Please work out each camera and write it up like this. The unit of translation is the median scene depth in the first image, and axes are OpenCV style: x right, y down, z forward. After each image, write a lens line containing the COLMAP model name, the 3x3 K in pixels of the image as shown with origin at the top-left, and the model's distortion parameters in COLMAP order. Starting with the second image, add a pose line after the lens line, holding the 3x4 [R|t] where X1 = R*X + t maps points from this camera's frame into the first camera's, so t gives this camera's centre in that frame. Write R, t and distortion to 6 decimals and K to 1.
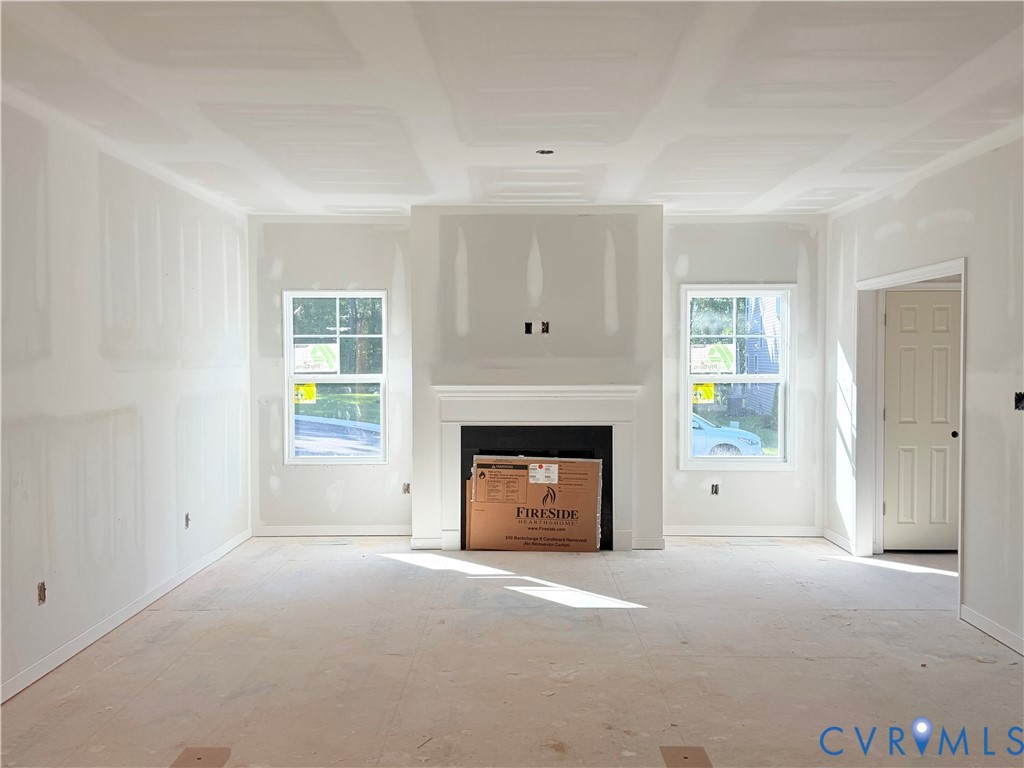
lens RADIAL K [[1030.2, 0, 512.7], [0, 1030.2, 382.9], [0, 0, 1]] dist [0.054594, 0.000000]
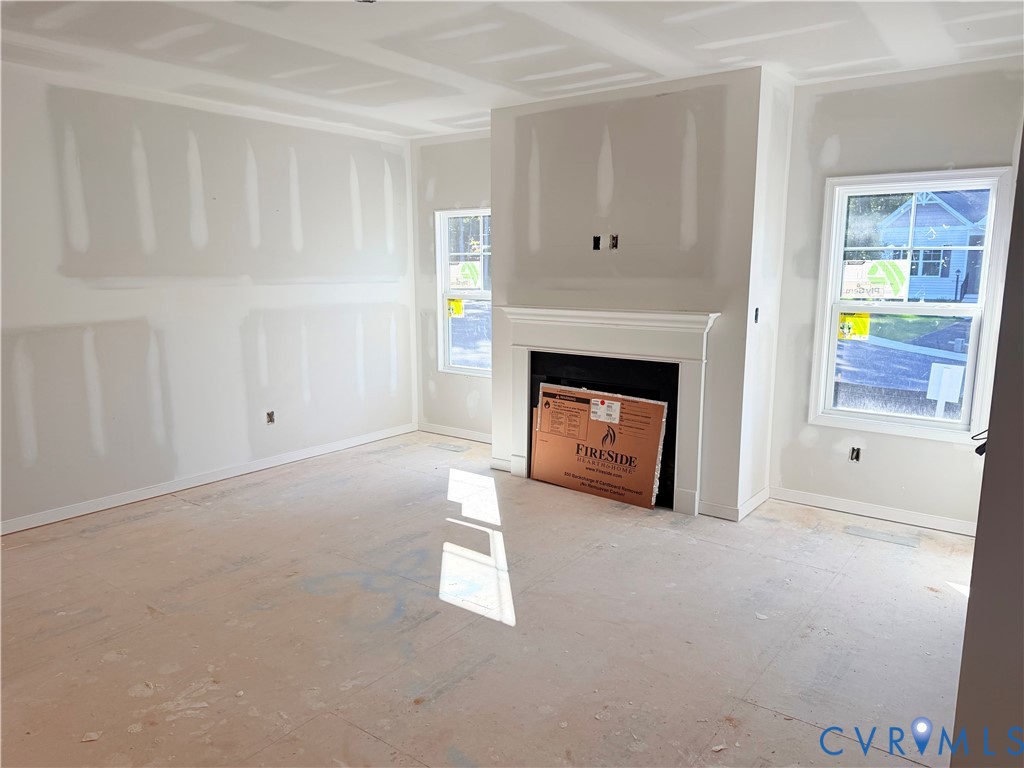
lens RADIAL K [[723.0, 0, 504.1], [0, 723.0, 398.2], [0, 0, 1]] dist [0.067919, -0.104176]
pose [[0.795929, 0.110180, -0.595279, 0.329949], [-0.016023, 0.986788, 0.161220, -0.021550], [0.605178, -0.118781, 0.787179, 0.458598]]
